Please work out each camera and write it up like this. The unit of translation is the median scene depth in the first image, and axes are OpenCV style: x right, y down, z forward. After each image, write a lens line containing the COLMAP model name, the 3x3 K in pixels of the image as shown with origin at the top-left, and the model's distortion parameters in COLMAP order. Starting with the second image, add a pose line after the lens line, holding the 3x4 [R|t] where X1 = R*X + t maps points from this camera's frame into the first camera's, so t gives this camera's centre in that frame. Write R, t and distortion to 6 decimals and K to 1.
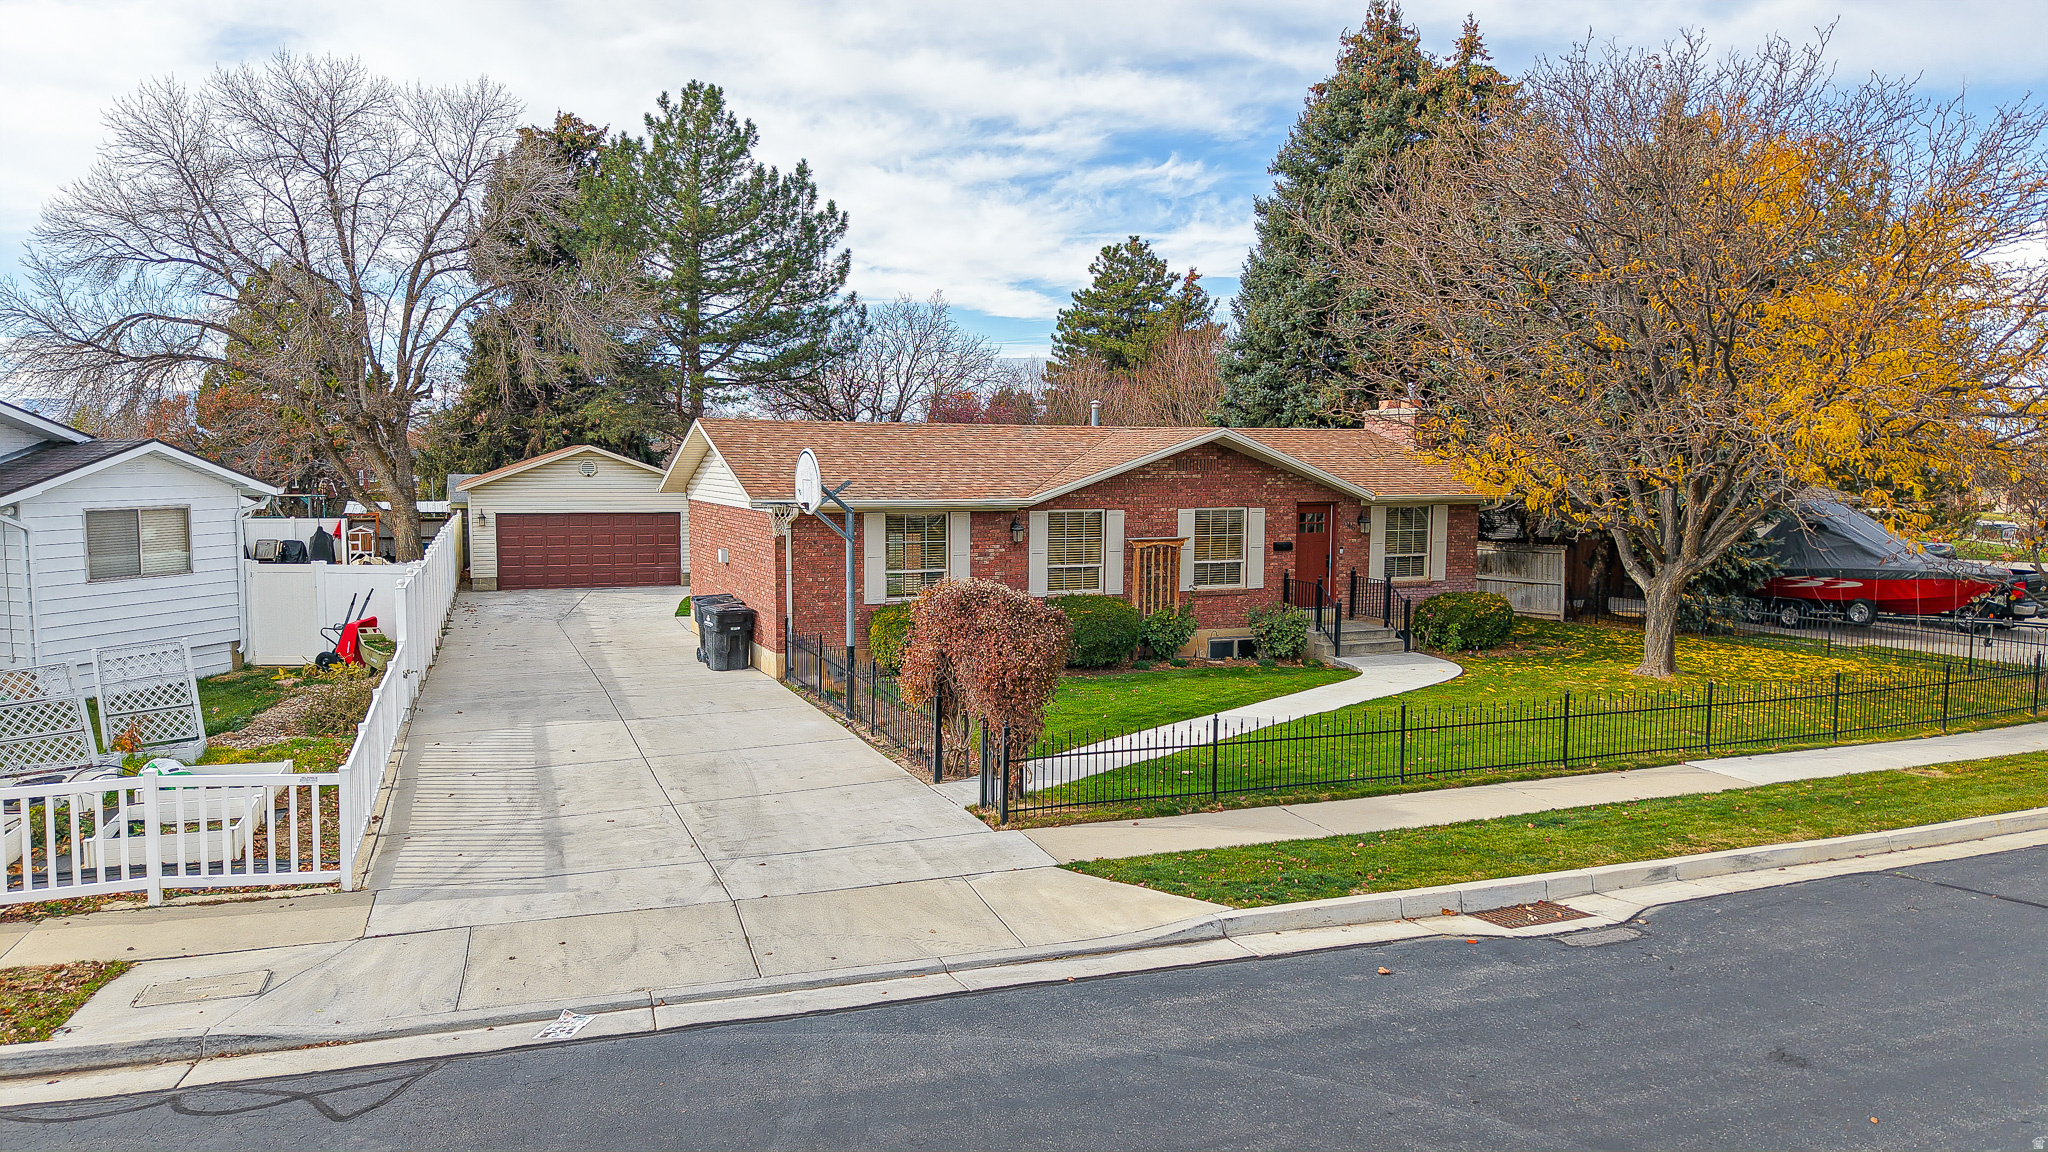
lens RADIAL K [[1369.8, 0, 1035.1], [0, 1369.8, 577.5], [0, 0, 1]] dist [0.030348, -0.036004]
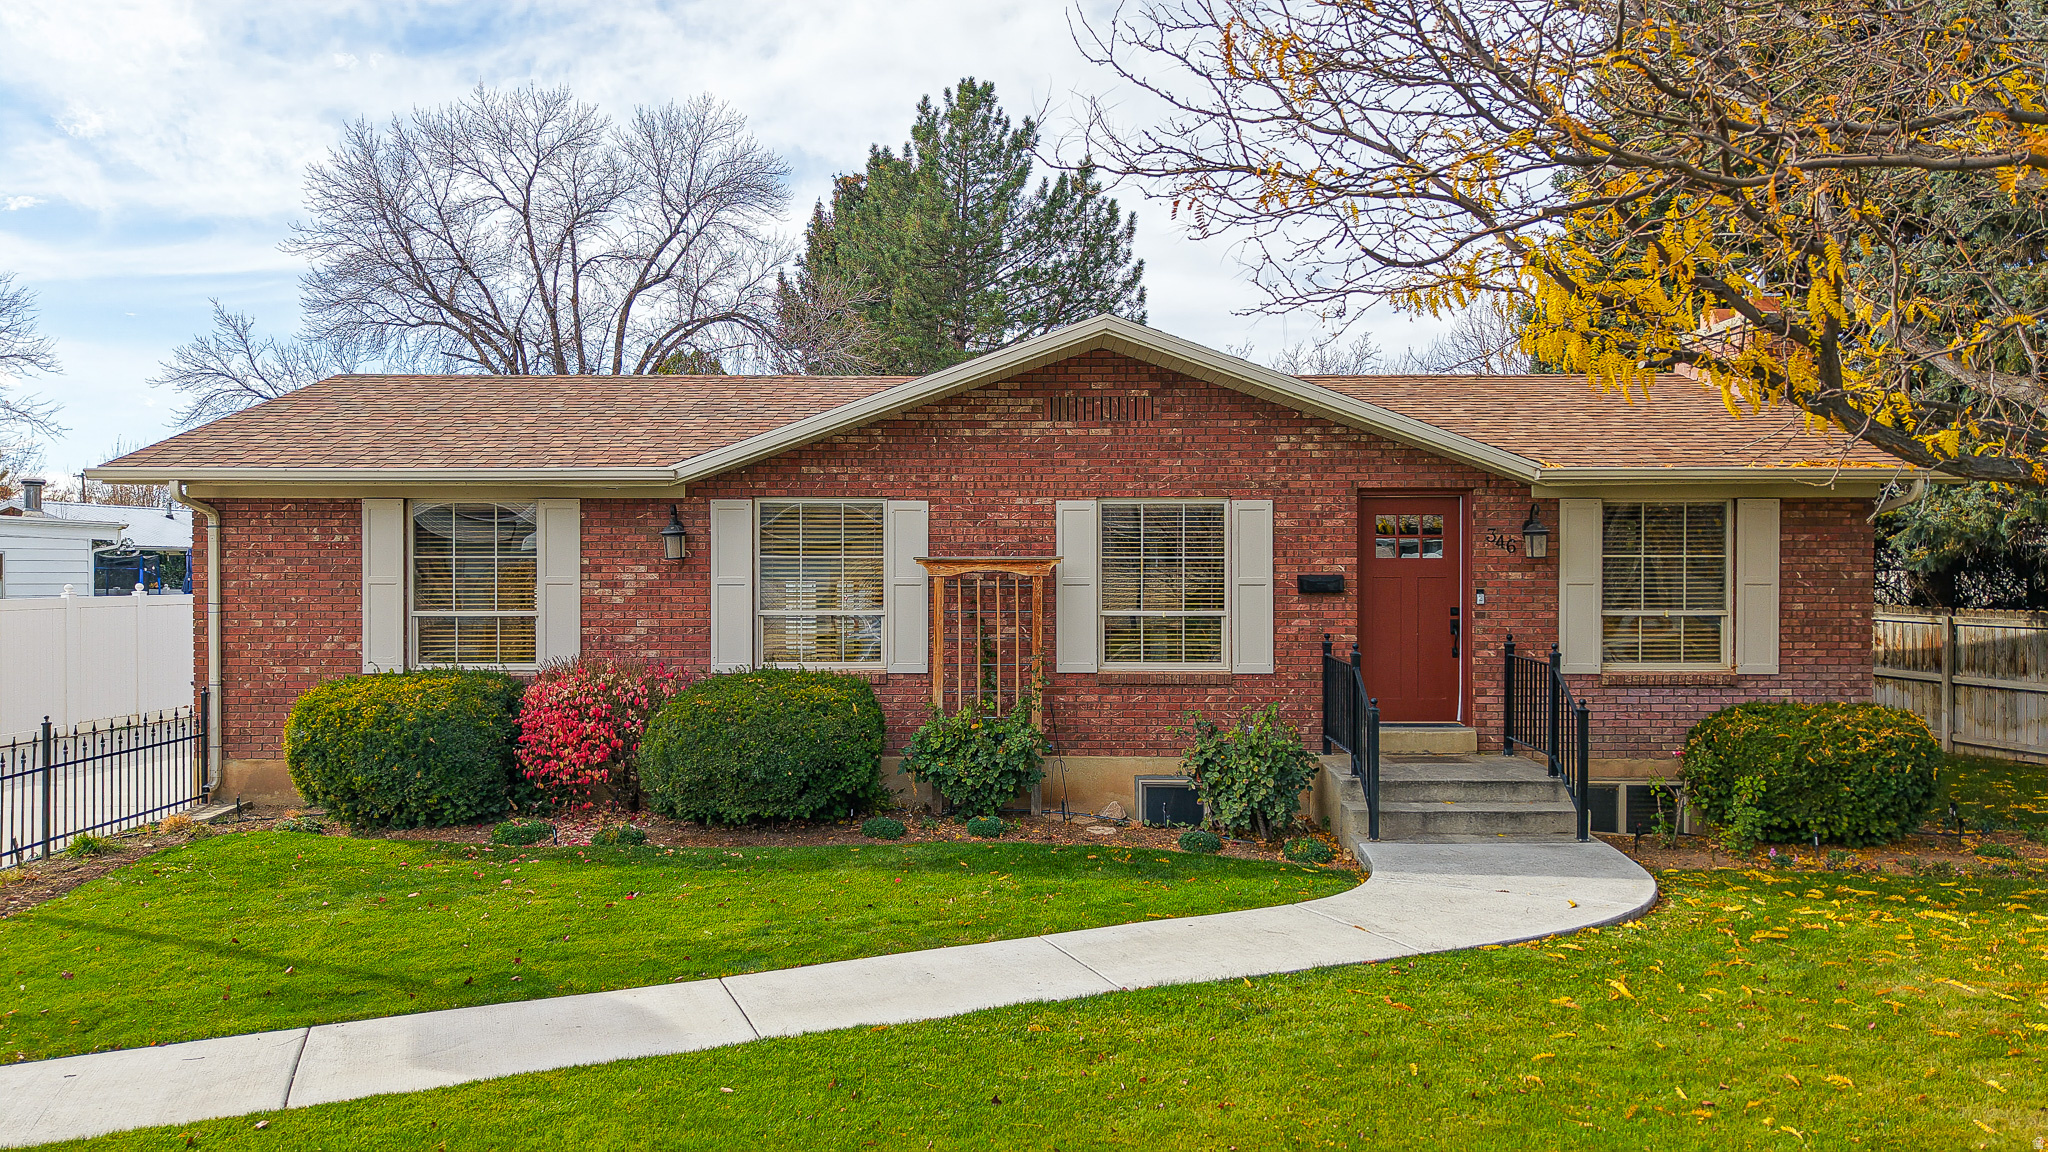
lens RADIAL K [[1369.8, 0, 1031.5], [0, 1369.8, 579.9], [0, 0, 1]] dist [0.030348, -0.036004]
pose [[0.905138, -0.002630, -0.425109, 0.271553], [-0.031731, 0.996773, -0.073729, 0.012015], [0.423931, 0.080225, 0.902134, 0.512407]]
